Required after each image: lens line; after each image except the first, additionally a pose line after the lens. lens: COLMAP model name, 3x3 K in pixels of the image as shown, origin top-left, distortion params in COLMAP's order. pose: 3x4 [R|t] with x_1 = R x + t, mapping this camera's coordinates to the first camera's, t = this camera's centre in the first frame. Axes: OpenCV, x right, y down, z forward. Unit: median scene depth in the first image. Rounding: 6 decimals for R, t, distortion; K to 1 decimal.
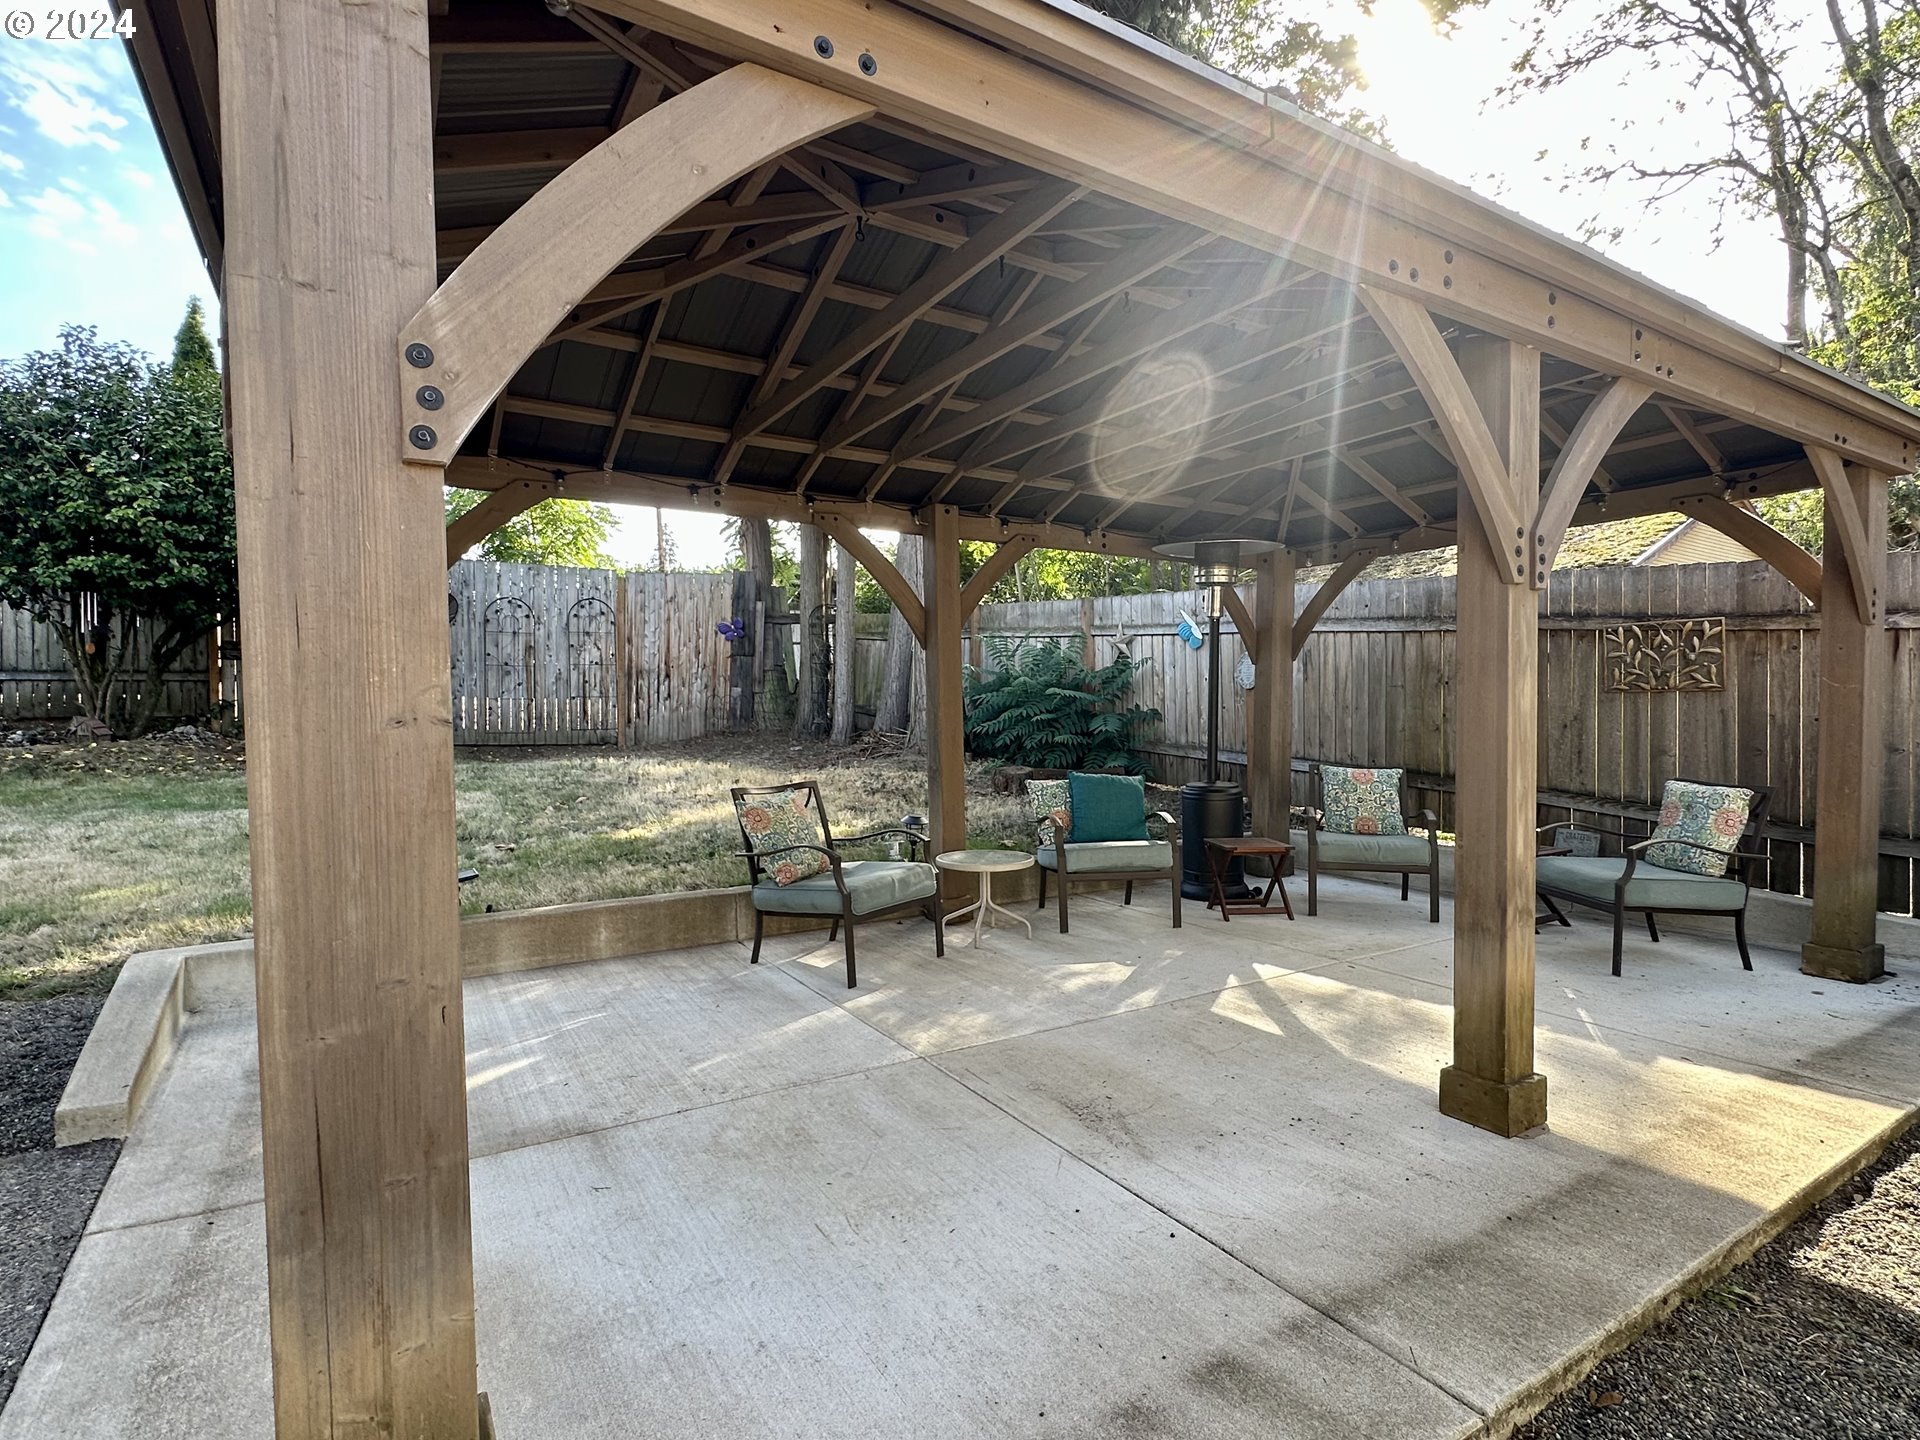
lens RADIAL K [[964.3, 0, 957.4], [0, 964.3, 727.2], [0, 0, 1]] dist [-0.005542, 0.000882]
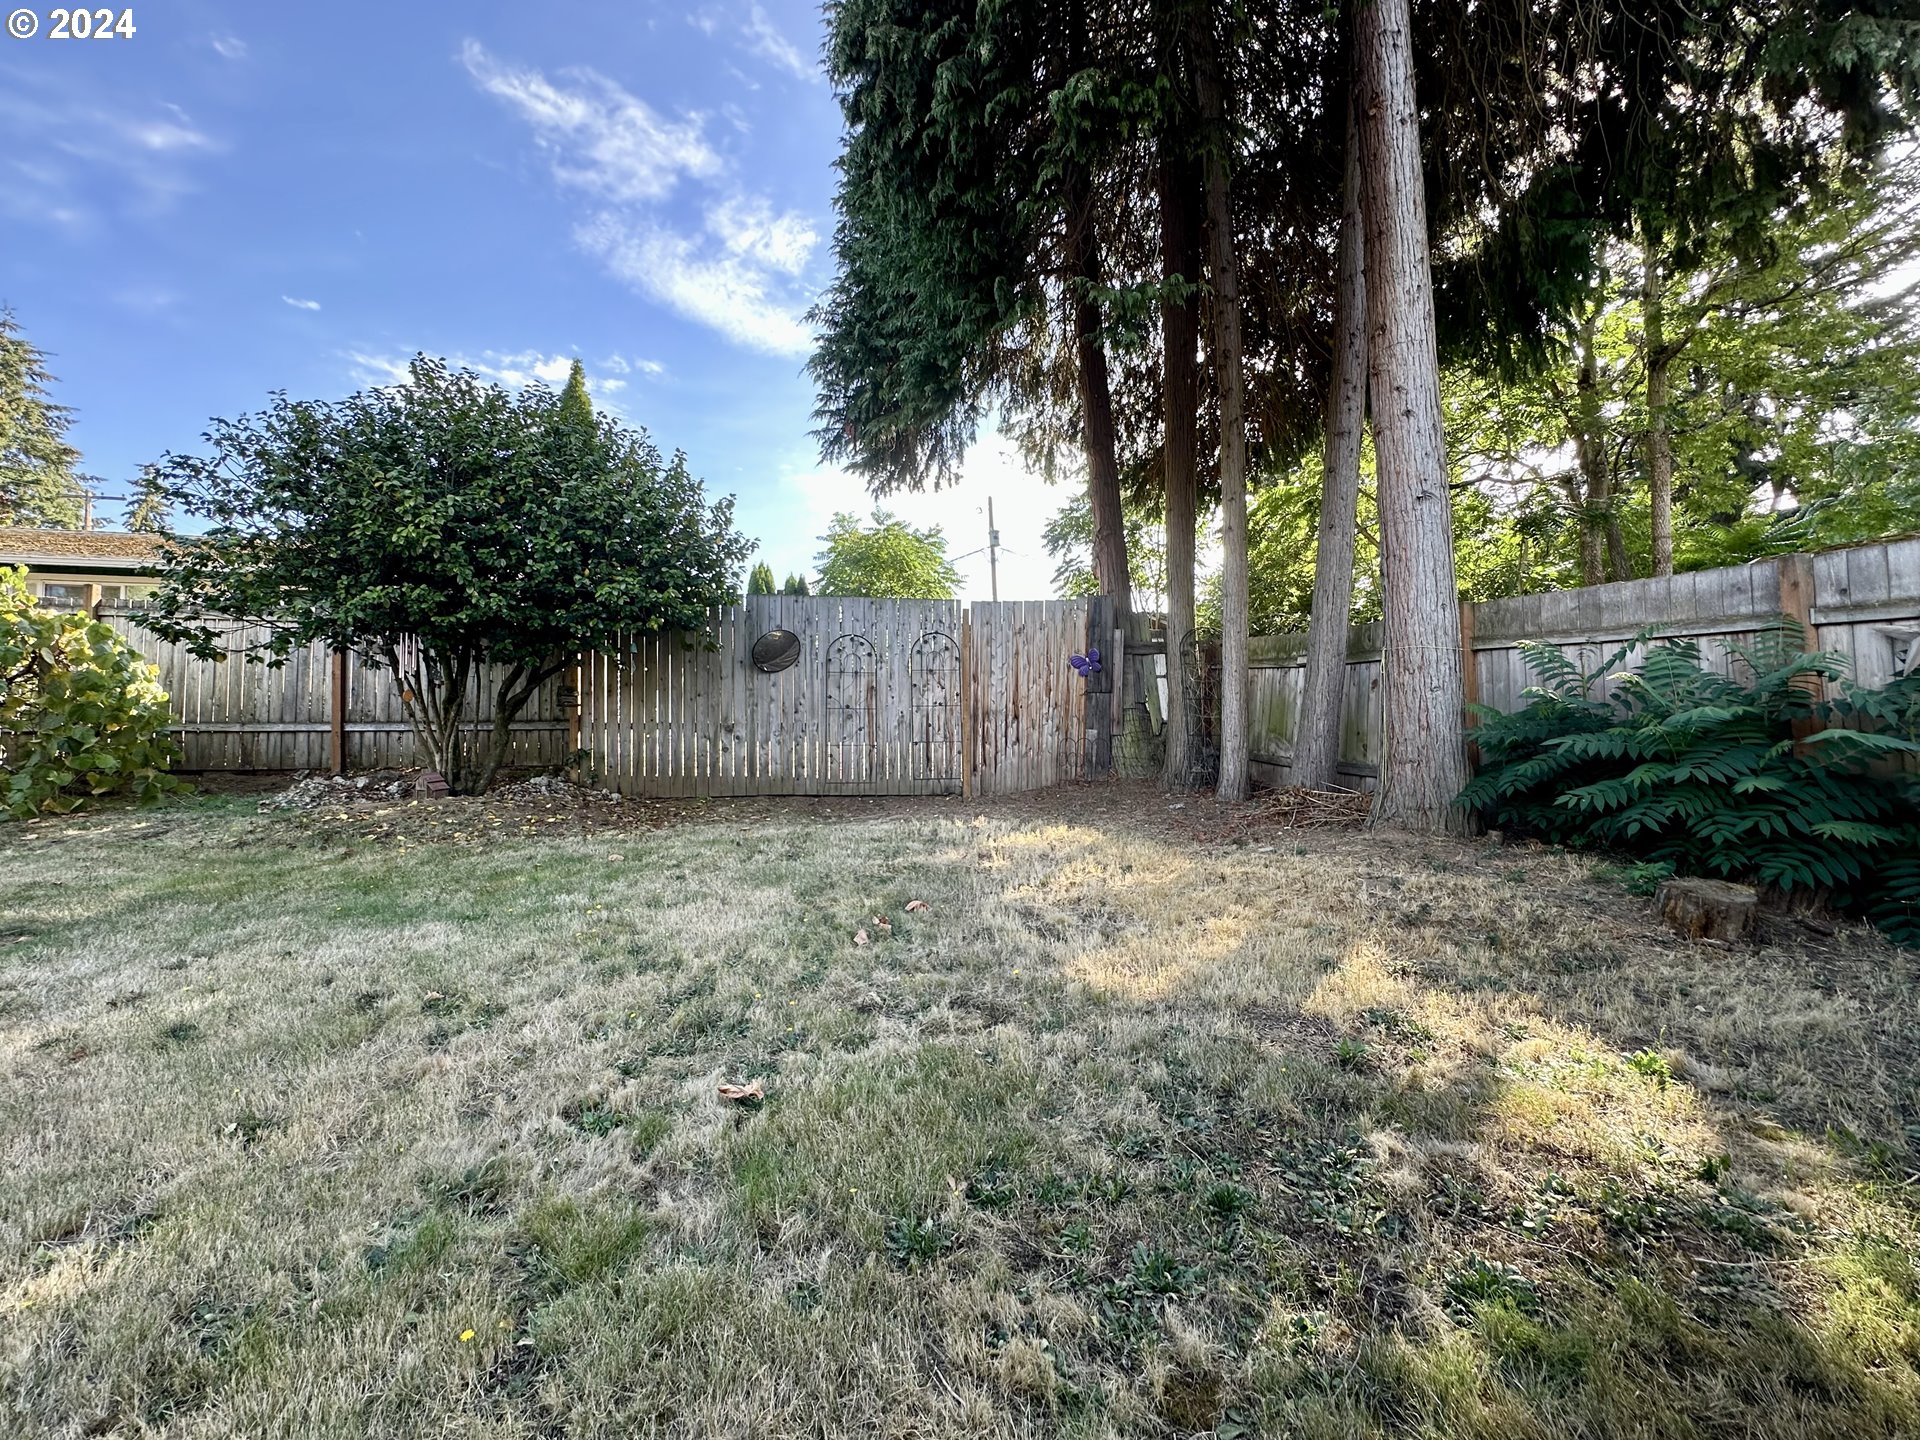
lens RADIAL K [[763.9, 0, 960.0], [0, 763.9, 720.0], [0, 0, 1]] dist [-0.003287, -0.000346]
pose [[0.943551, -0.015690, -0.330855, -0.169519], [-0.000892, 0.998754, -0.049906, -0.022654], [0.331226, 0.047384, 0.942361, 0.466220]]
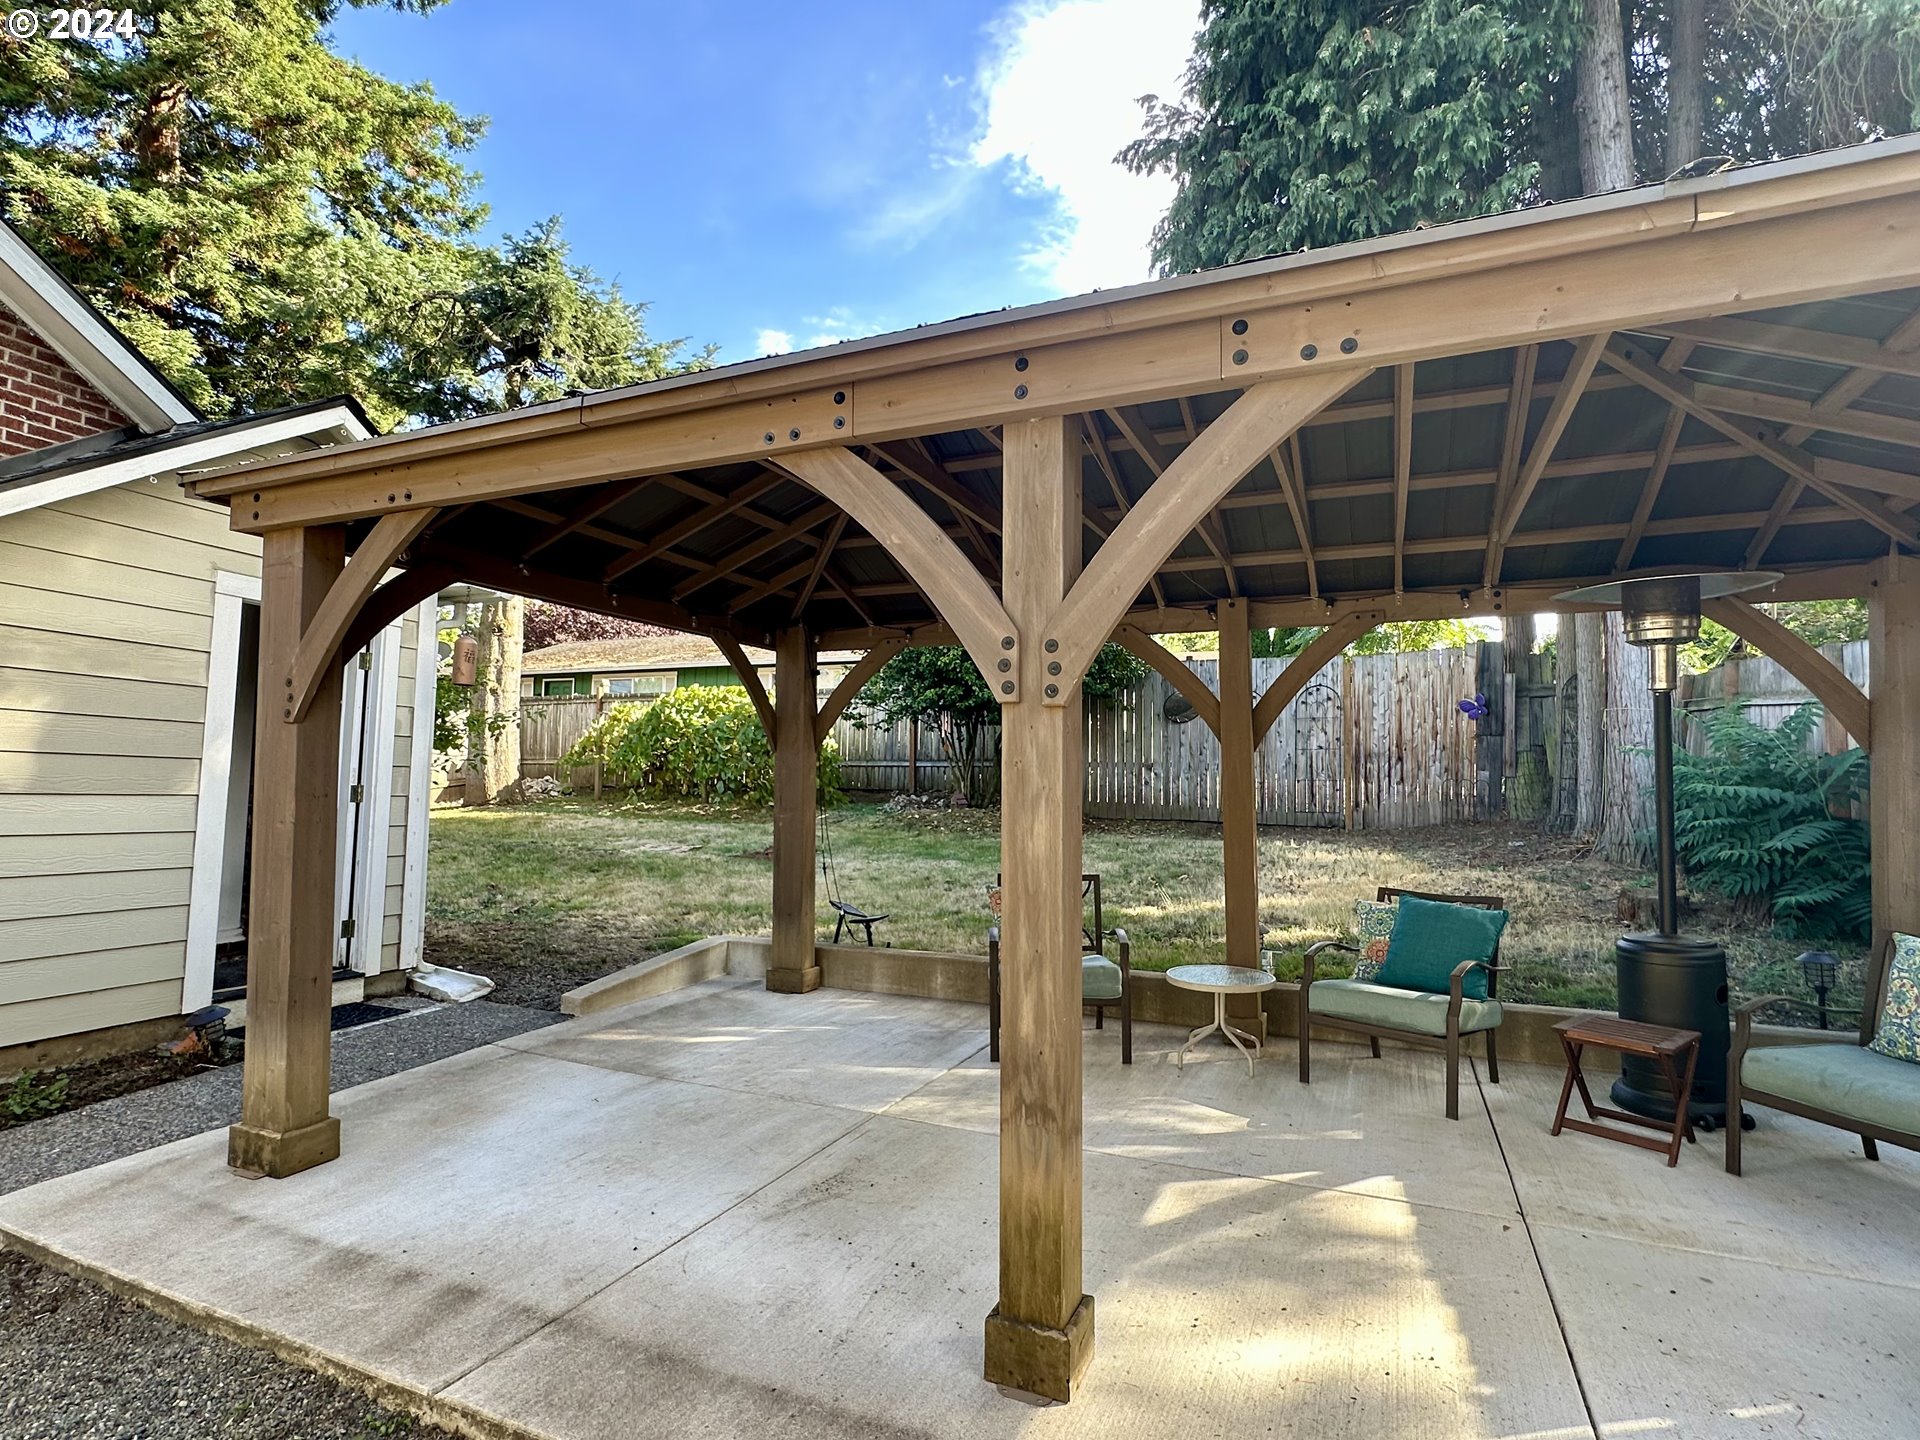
lens RADIAL K [[964.3, 0, 957.4], [0, 964.3, 727.2], [0, 0, 1]] dist [-0.005542, 0.000882]
pose [[0.566633, -0.032870, -0.823315, 0.346623], [-0.029191, 0.997776, -0.059925, -0.020941], [0.823453, 0.057989, 0.564413, 0.135074]]
